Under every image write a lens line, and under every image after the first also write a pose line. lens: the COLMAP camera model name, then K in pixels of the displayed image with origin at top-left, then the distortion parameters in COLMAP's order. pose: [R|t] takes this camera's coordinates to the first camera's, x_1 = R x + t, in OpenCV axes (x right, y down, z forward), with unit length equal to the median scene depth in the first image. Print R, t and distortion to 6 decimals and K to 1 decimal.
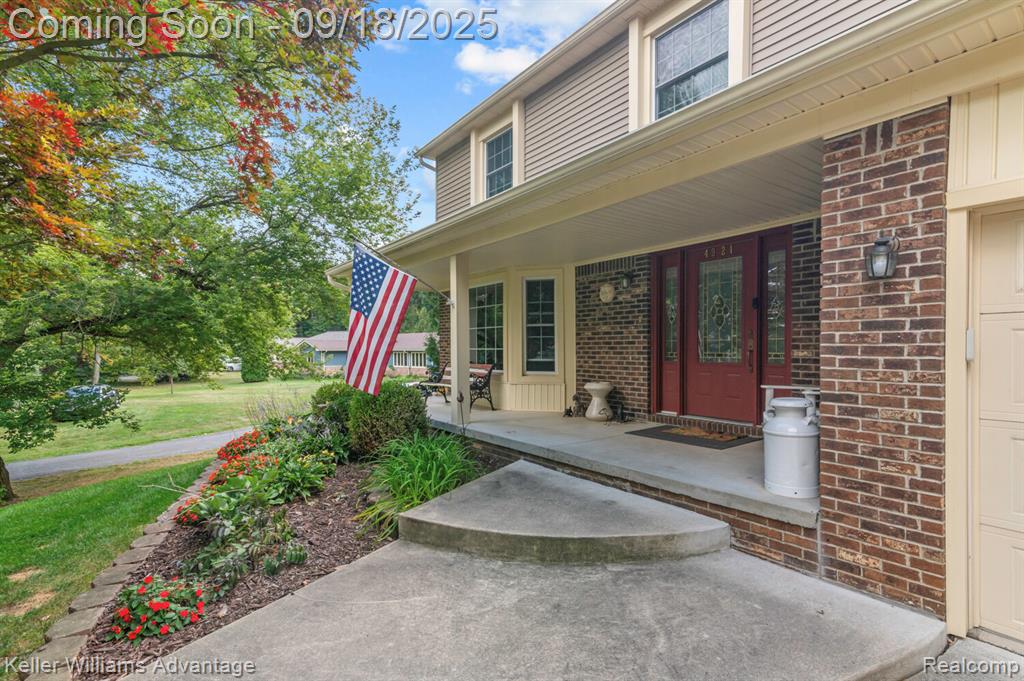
lens RADIAL K [[485.1, 0, 515.5], [0, 485.1, 341.2], [0, 0, 1]] dist [0.018878, 0.000438]
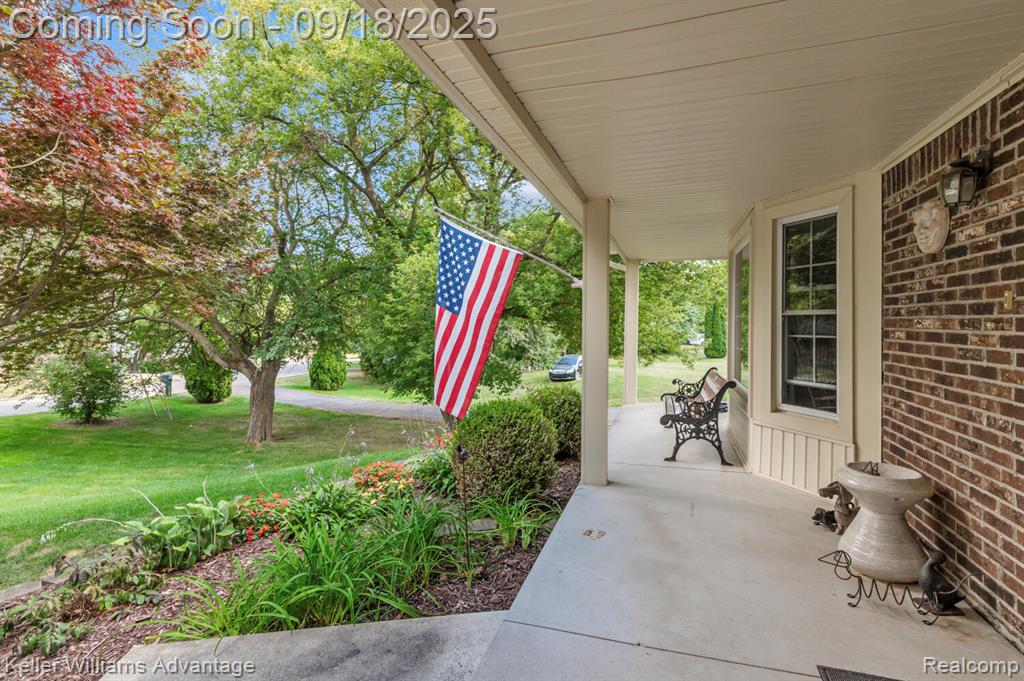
lens RADIAL K [[485.1, 0, 526.0], [0, 485.1, 323.6], [0, 0, 1]] dist [0.018878, 0.000438]
pose [[0.603256, 0.002089, -0.797545, 0.299233], [0.011461, 0.999871, 0.011288, -0.034225], [0.797465, -0.015950, 0.603154, 0.531950]]
